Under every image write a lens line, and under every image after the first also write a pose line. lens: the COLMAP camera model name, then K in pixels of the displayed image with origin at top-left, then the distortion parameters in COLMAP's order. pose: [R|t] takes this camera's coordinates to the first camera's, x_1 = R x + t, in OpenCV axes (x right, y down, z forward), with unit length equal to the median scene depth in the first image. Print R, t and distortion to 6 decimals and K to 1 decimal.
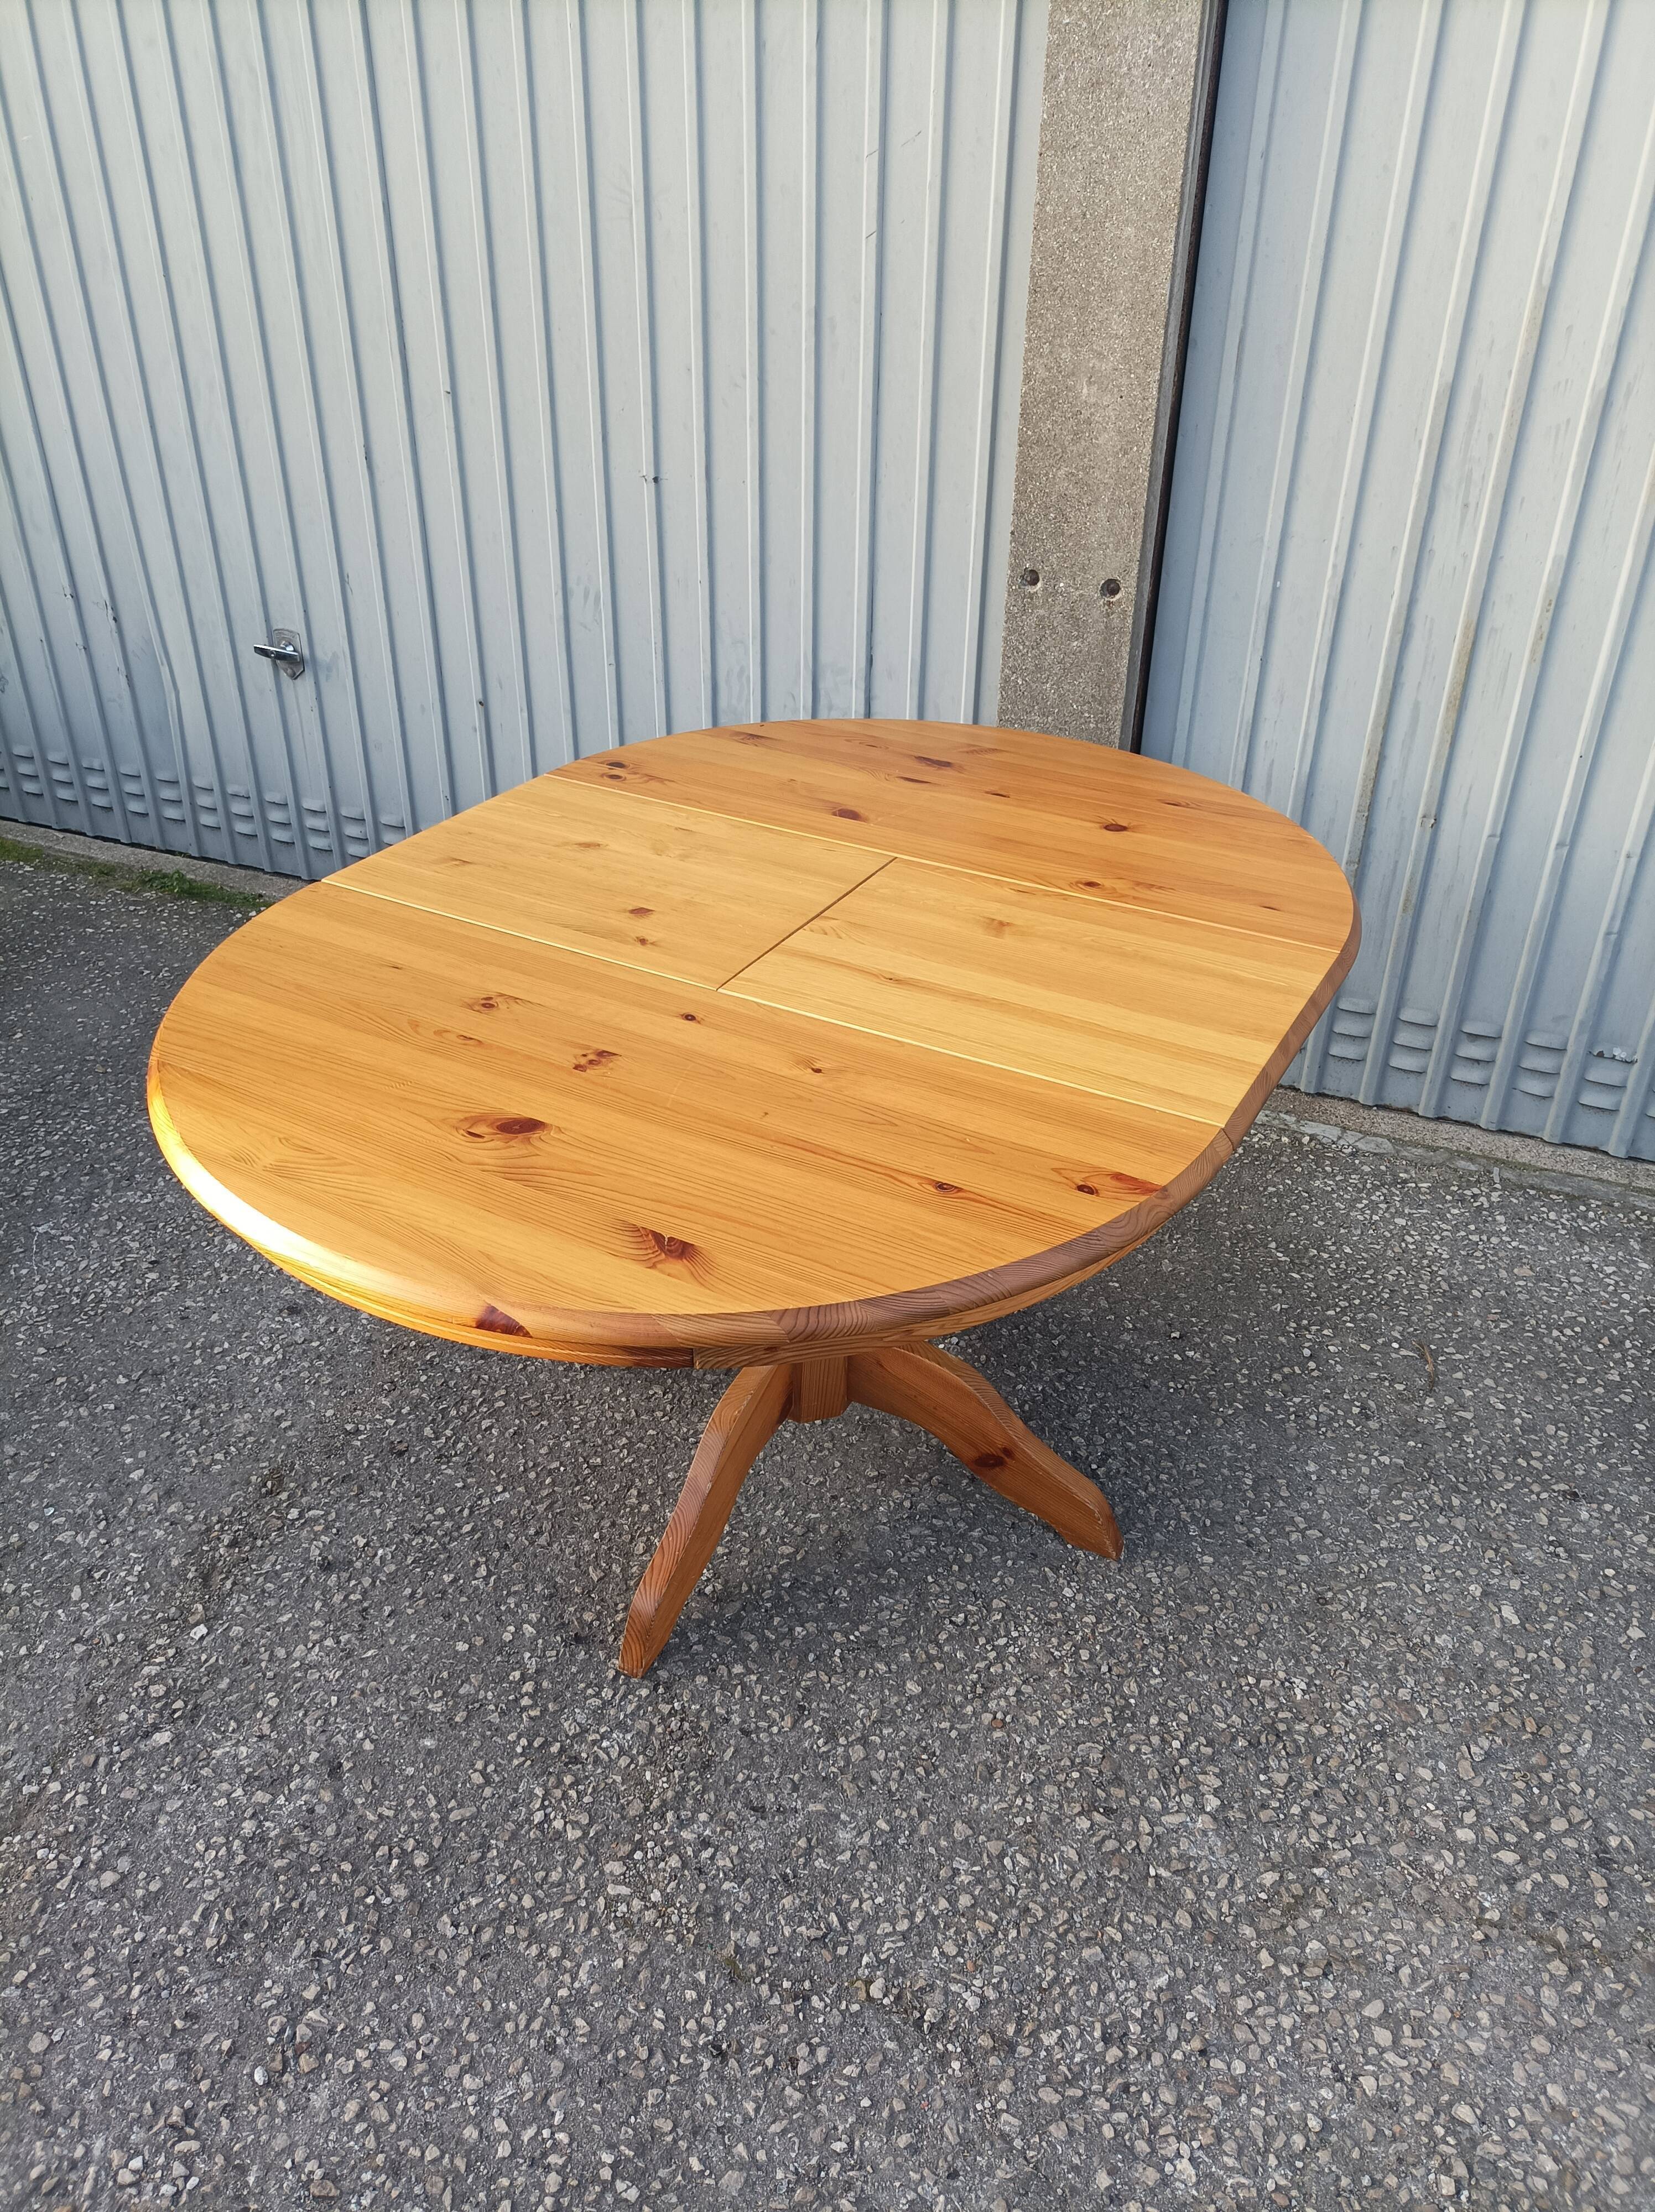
lens RADIAL K [[1632.2, 0, 823.9], [0, 1632.2, 1111.9], [0, 0, 1]] dist [0.026652, -0.015796]
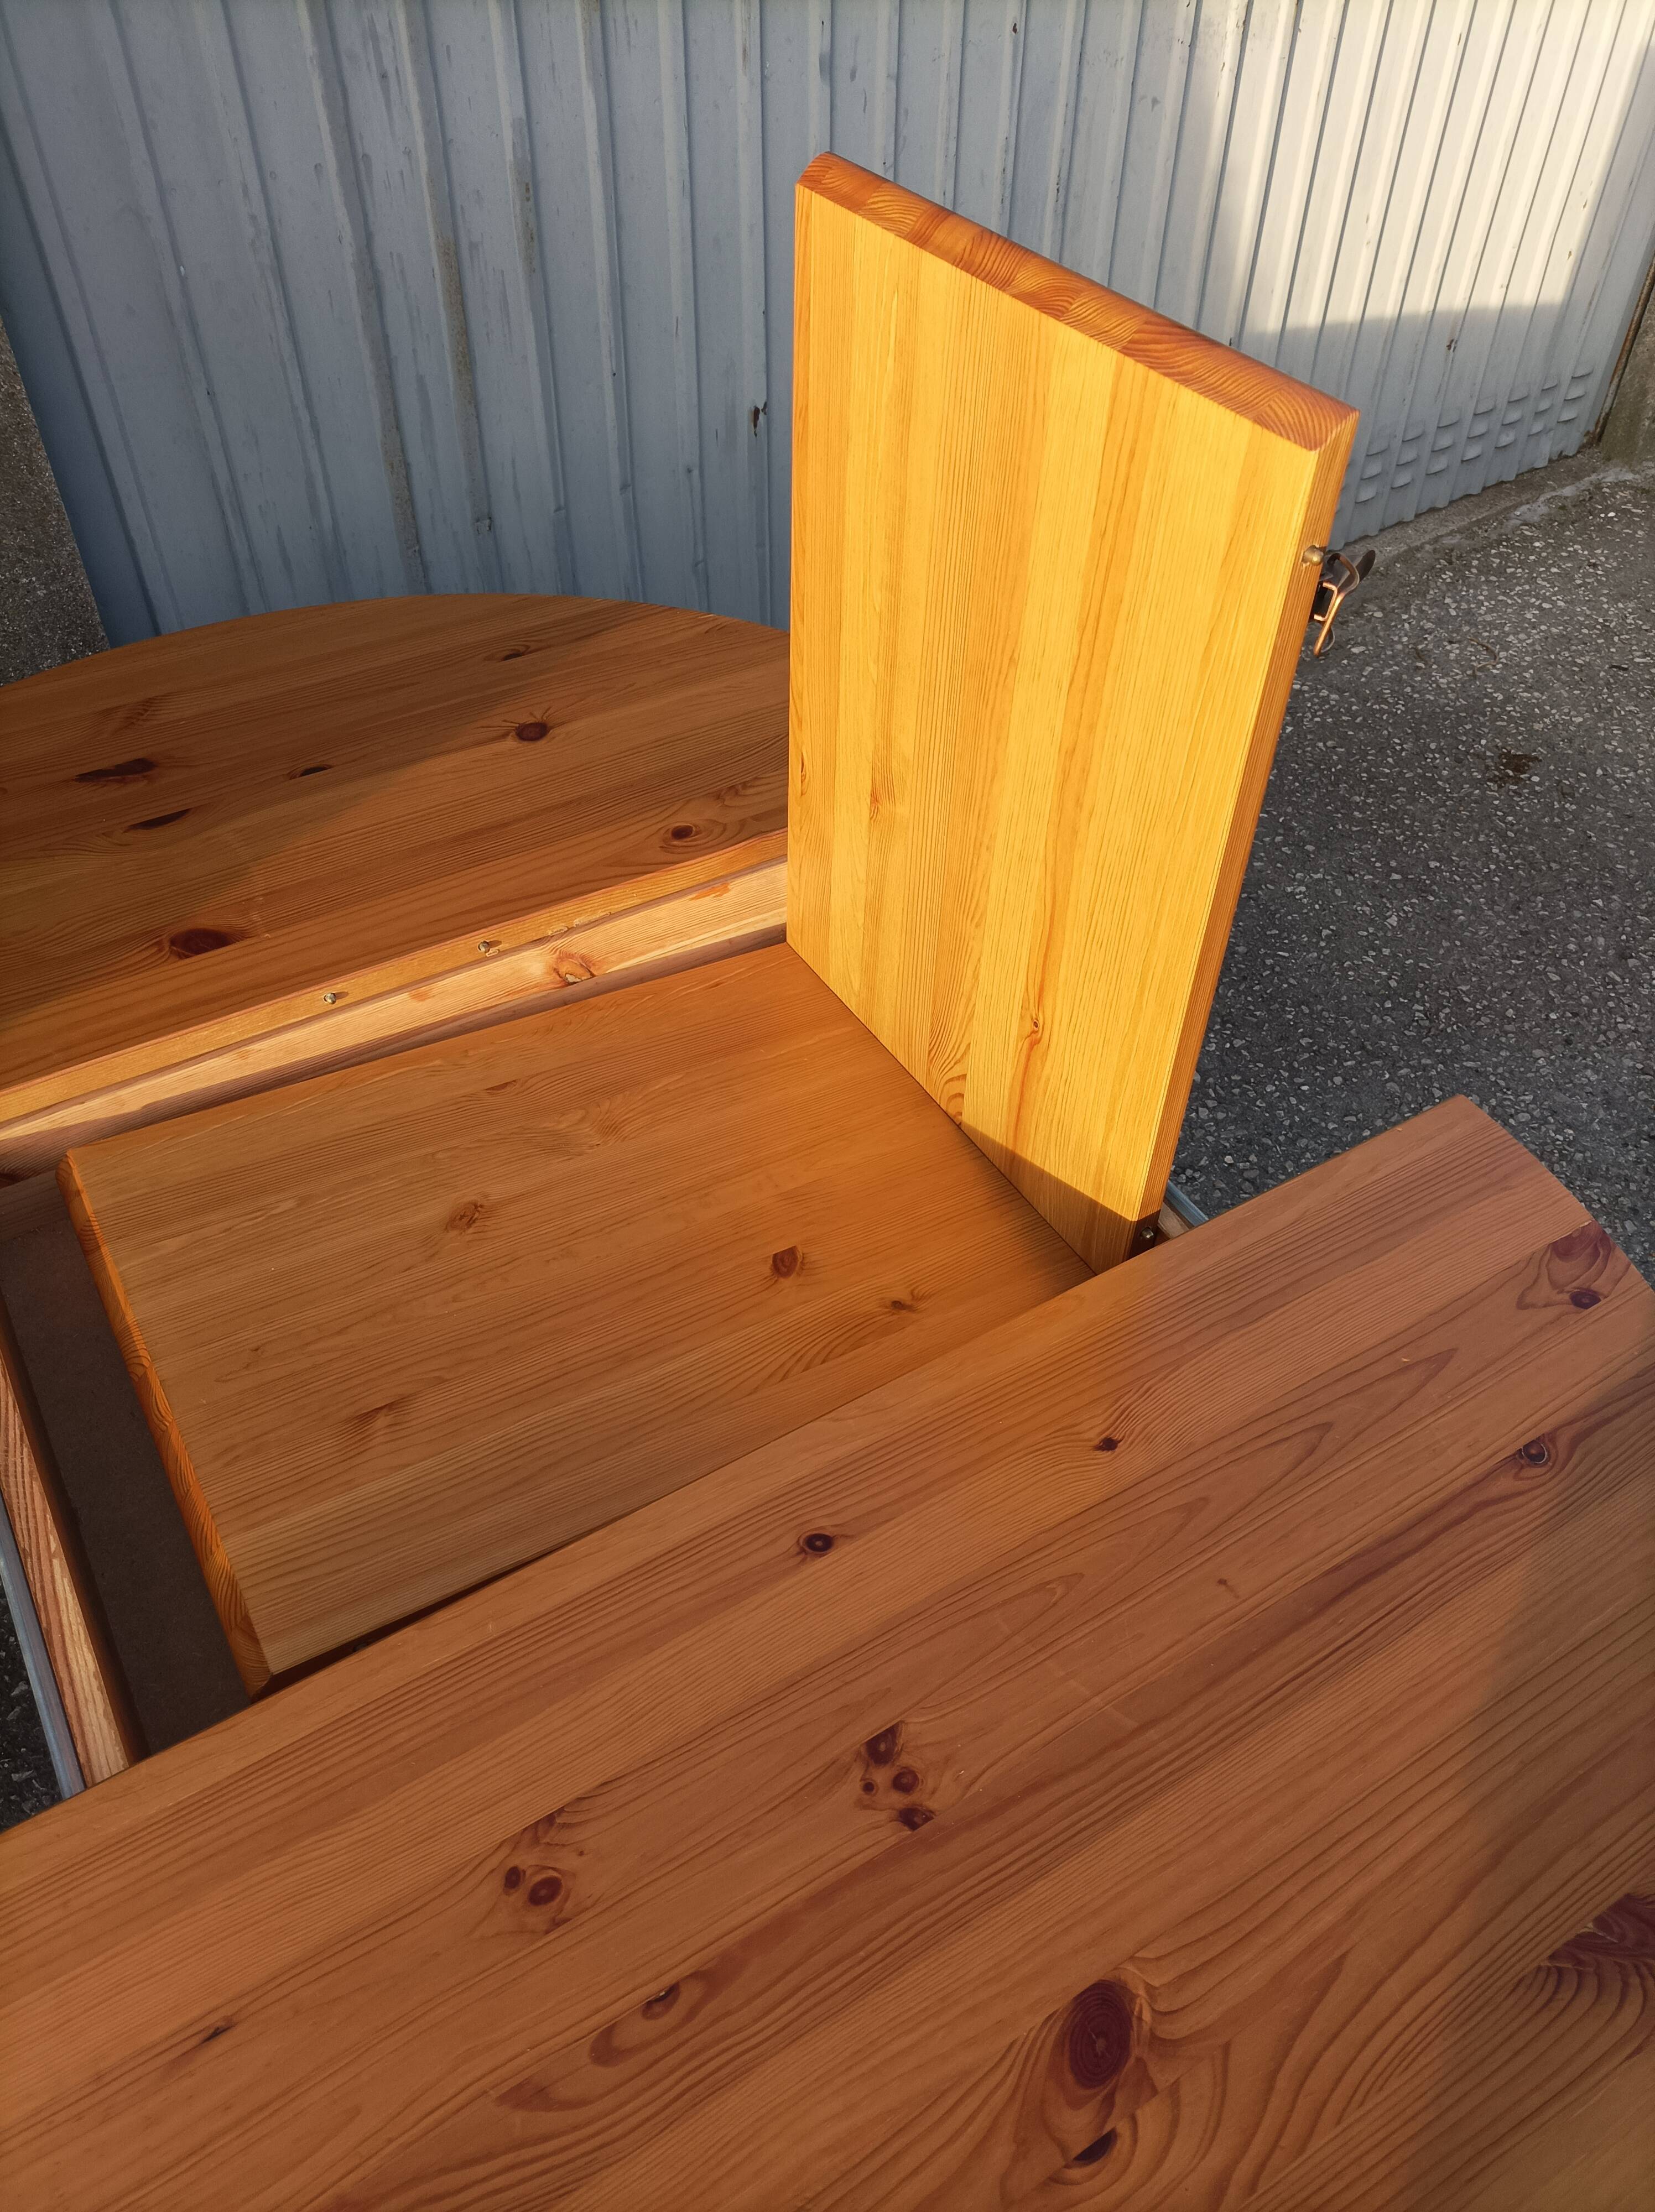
lens RADIAL K [[1632.2, 0, 819.0], [0, 1632.2, 1116.6], [0, 0, 1]] dist [0.026652, -0.015796]
pose [[0.504728, -0.620053, 0.600653, -0.276011], [0.447303, 0.782936, 0.432356, -0.333560], [-0.738356, 0.050451, 0.672521, 0.576642]]
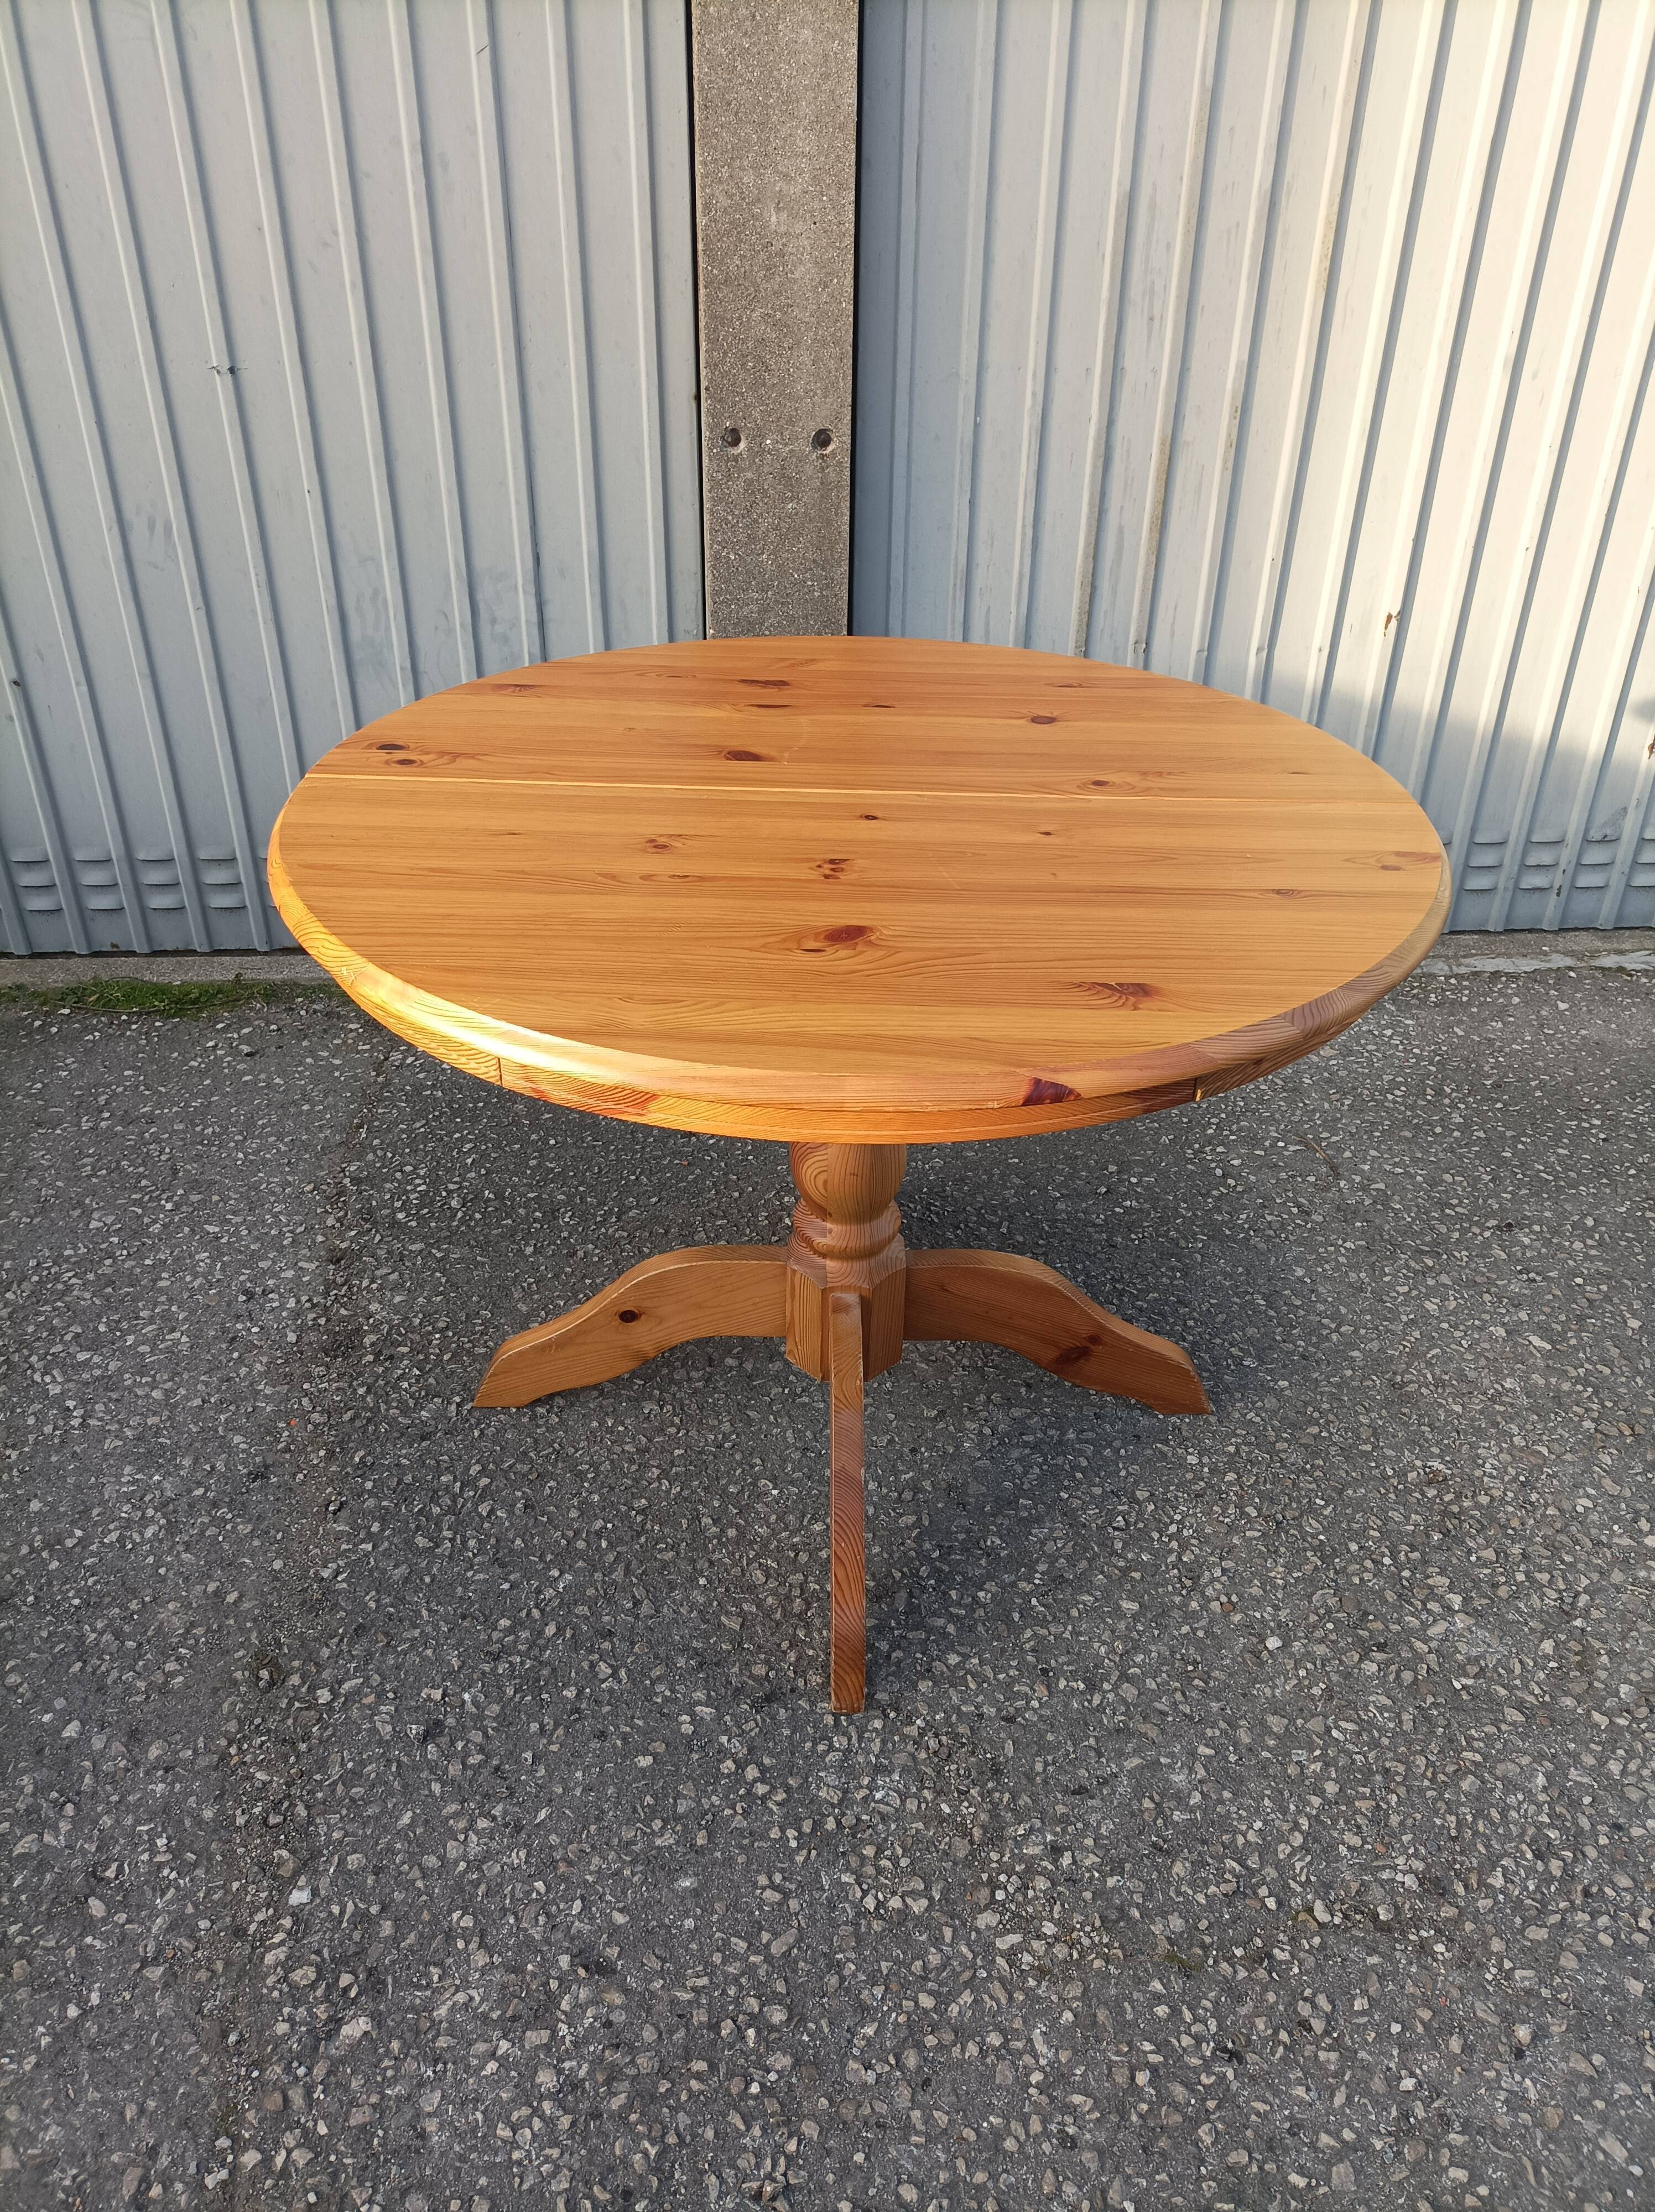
lens RADIAL K [[1632.2, 0, 825.3], [0, 1632.2, 1113.4], [0, 0, 1]] dist [0.026652, -0.015796]
pose [[0.891639, -0.244688, 0.380930, -0.394618], [0.236146, 0.969206, 0.069818, -0.020416], [-0.386283, 0.027702, 0.921964, 0.222981]]
